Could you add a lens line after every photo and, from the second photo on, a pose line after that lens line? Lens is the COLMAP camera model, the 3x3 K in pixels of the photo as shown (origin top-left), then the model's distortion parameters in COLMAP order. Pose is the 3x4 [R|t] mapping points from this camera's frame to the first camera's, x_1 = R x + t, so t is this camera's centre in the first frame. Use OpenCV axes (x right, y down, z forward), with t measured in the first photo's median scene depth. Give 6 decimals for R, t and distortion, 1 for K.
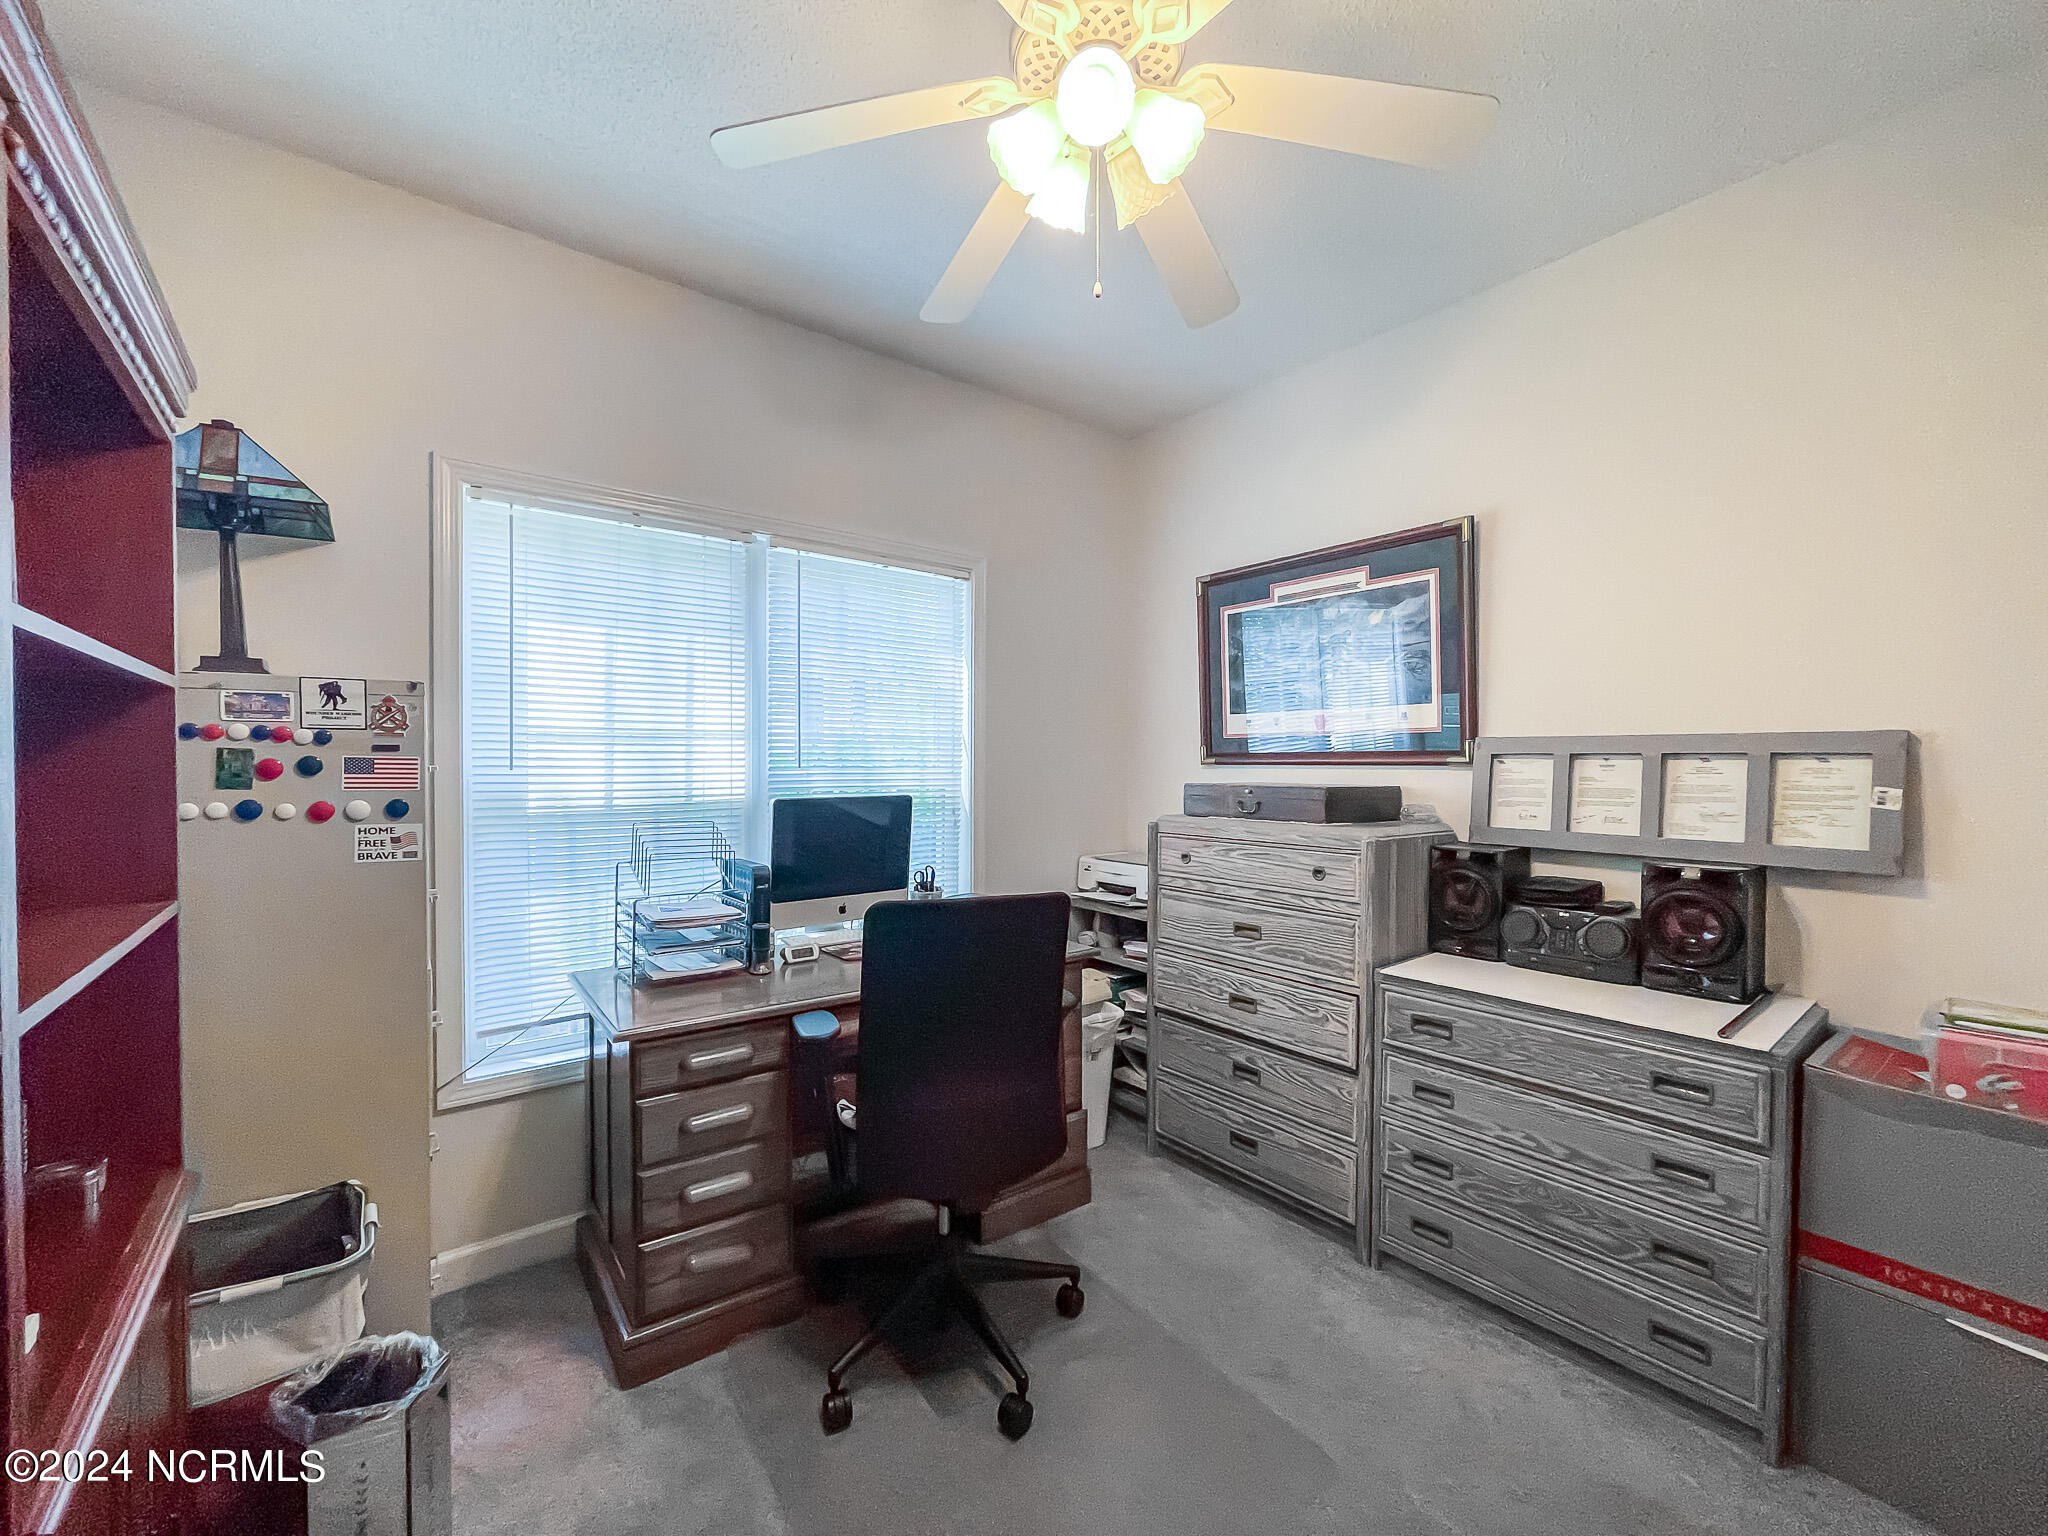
lens RADIAL K [[837.4, 0, 1016.0], [0, 837.4, 768.8], [0, 0, 1]] dist [0.000433, 0.000002]
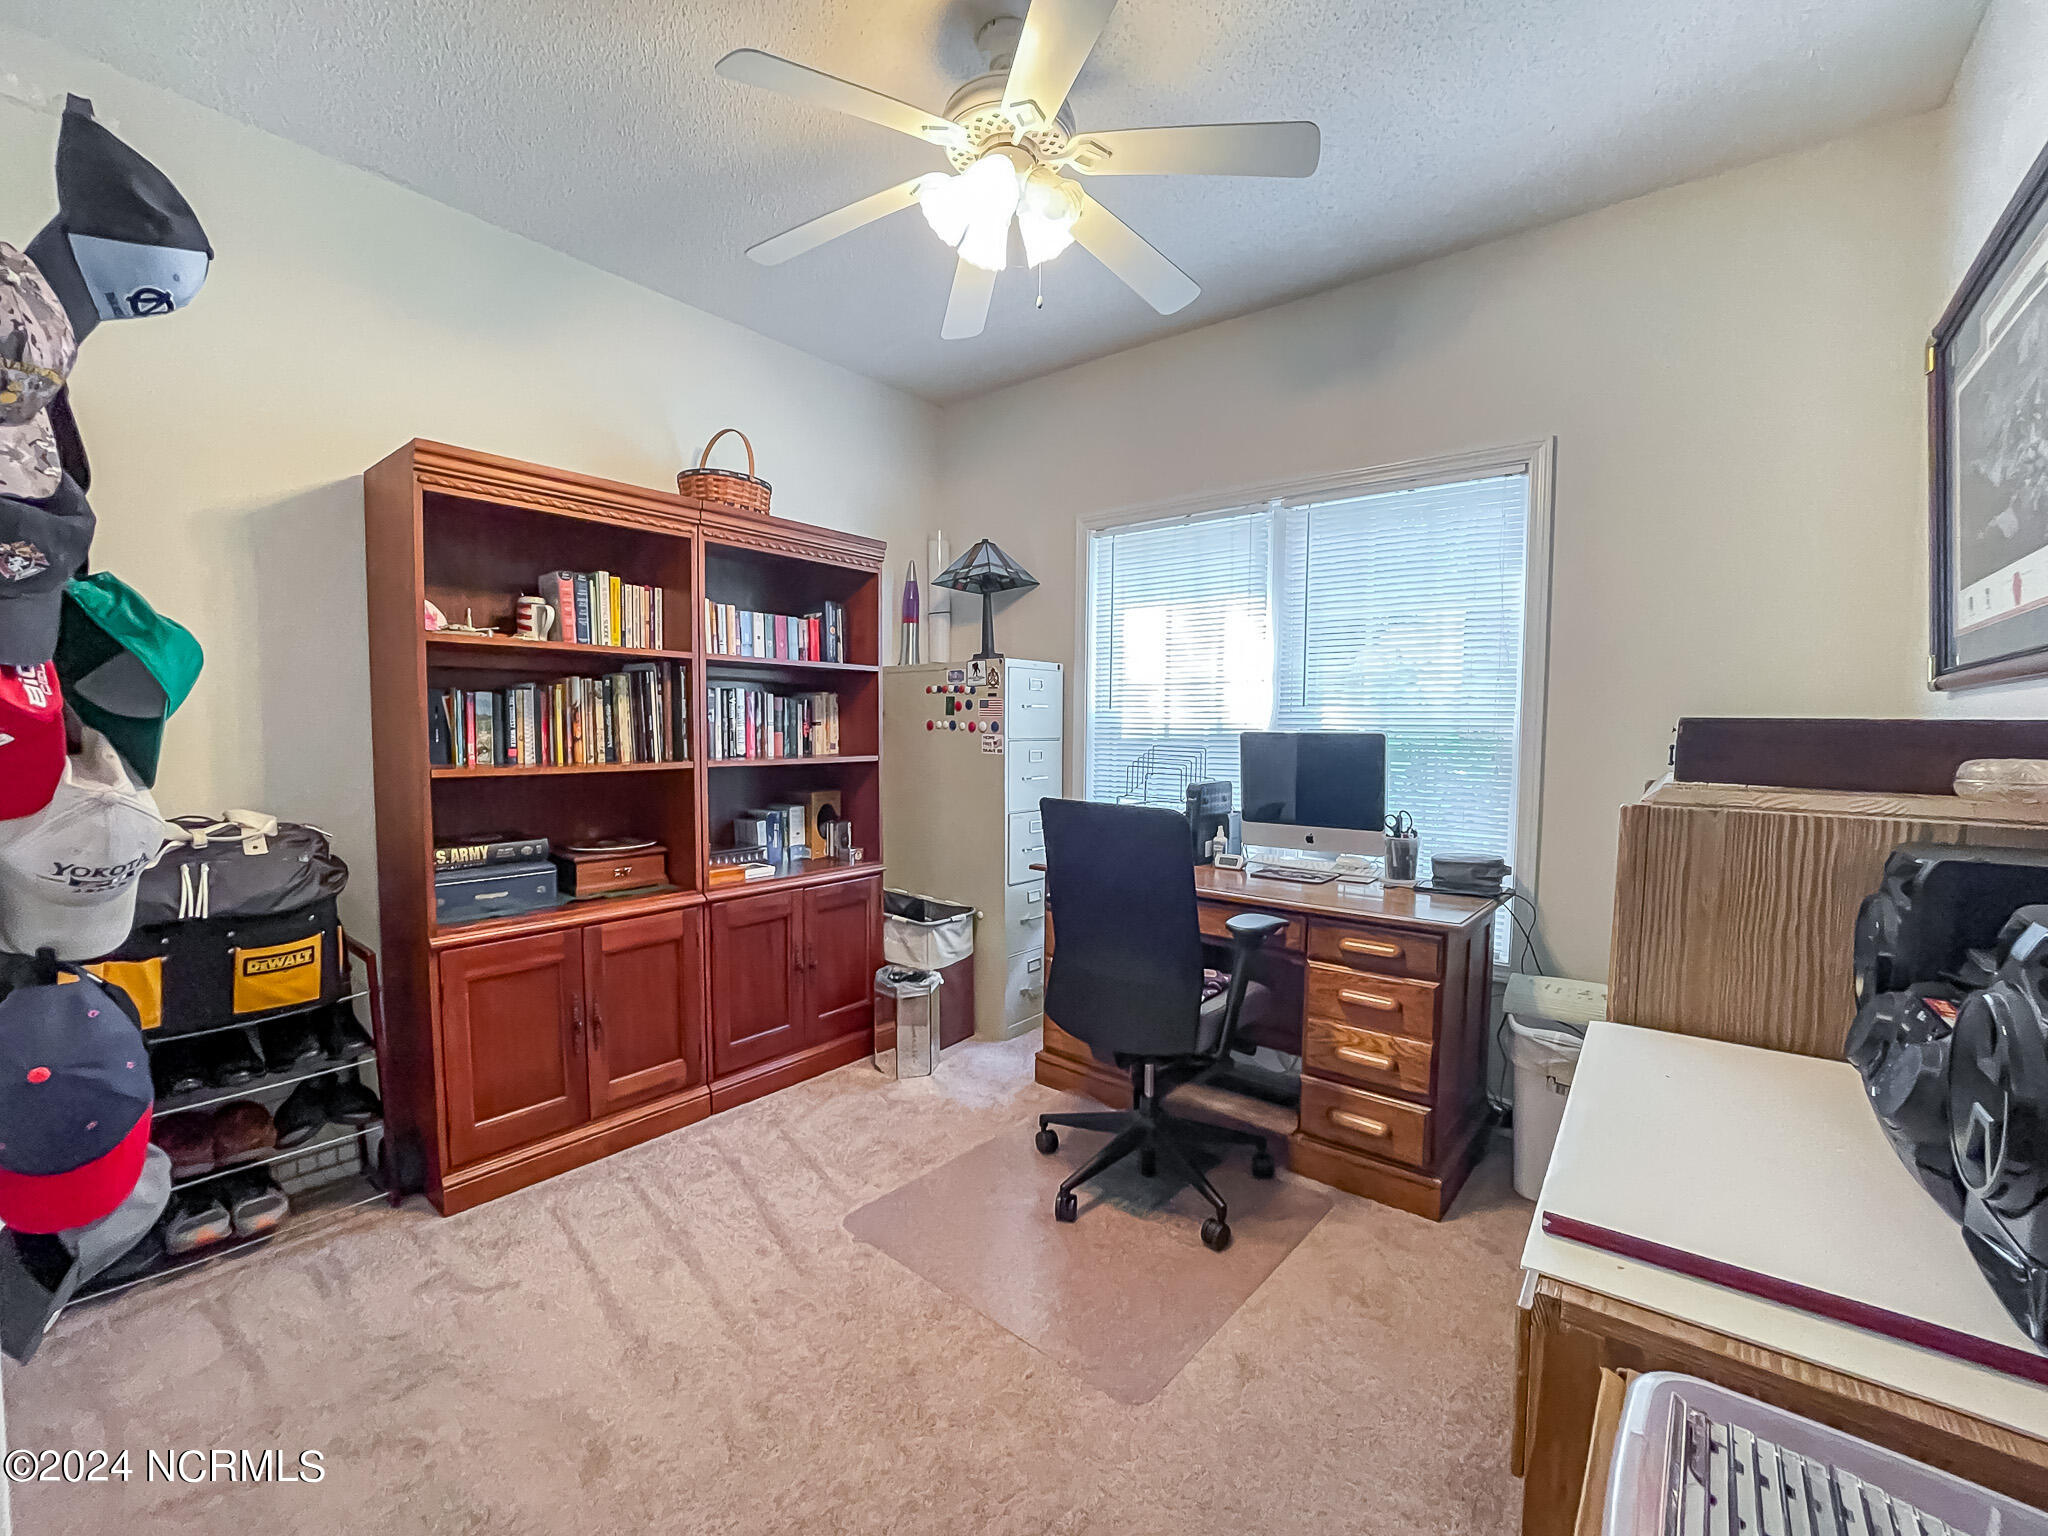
lens RADIAL K [[837.4, 0, 1019.3], [0, 837.4, 777.6], [0, 0, 1]] dist [0.000433, 0.000002]
pose [[0.238926, 0.066949, -0.968727, 1.154432], [-0.013154, 0.997752, 0.065711, 0.038048], [0.970949, -0.002957, 0.239270, 0.609425]]
